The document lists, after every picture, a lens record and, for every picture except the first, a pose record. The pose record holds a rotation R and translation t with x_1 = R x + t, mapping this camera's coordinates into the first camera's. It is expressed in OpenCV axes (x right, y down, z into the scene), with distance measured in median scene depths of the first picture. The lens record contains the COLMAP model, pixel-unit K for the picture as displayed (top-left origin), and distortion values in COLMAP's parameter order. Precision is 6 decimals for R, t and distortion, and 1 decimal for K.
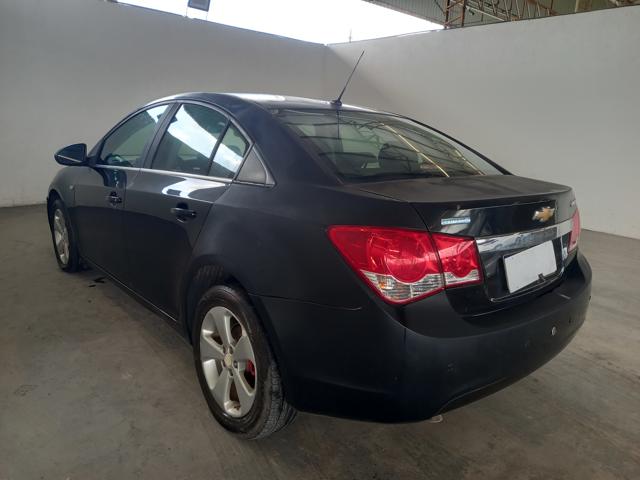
lens RADIAL K [[464.9, 0, 320.0], [0, 464.9, 240.0], [0, 0, 1]] dist [0.075633, -0.068197]
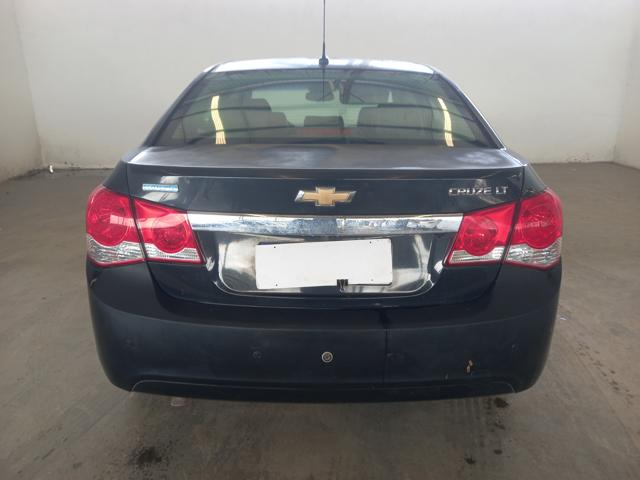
lens RADIAL K [[464.9, 0, 320.0], [0, 464.9, 240.0], [0, 0, 1]] dist [0.075633, -0.068197]
pose [[0.764407, 0.158457, -0.624958, 1.086619], [-0.126445, 0.987348, 0.095681, -0.066256], [0.632213, 0.005884, 0.774772, 0.505136]]
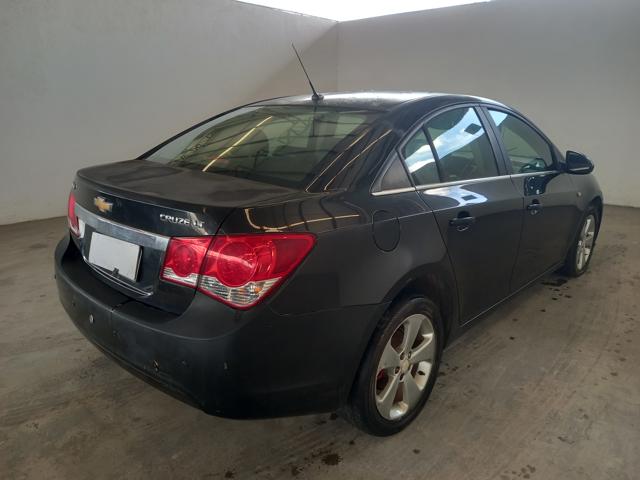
lens RADIAL K [[457.7, 0, 320.0], [0, 457.7, 240.0], [0, 0, 1]] dist [0.003146, 0.000976]
pose [[0.106608, 0.230264, -0.967271, 1.751724], [-0.222985, 0.953573, 0.202426, -0.339074], [0.968975, 0.194107, 0.153004, 1.535981]]
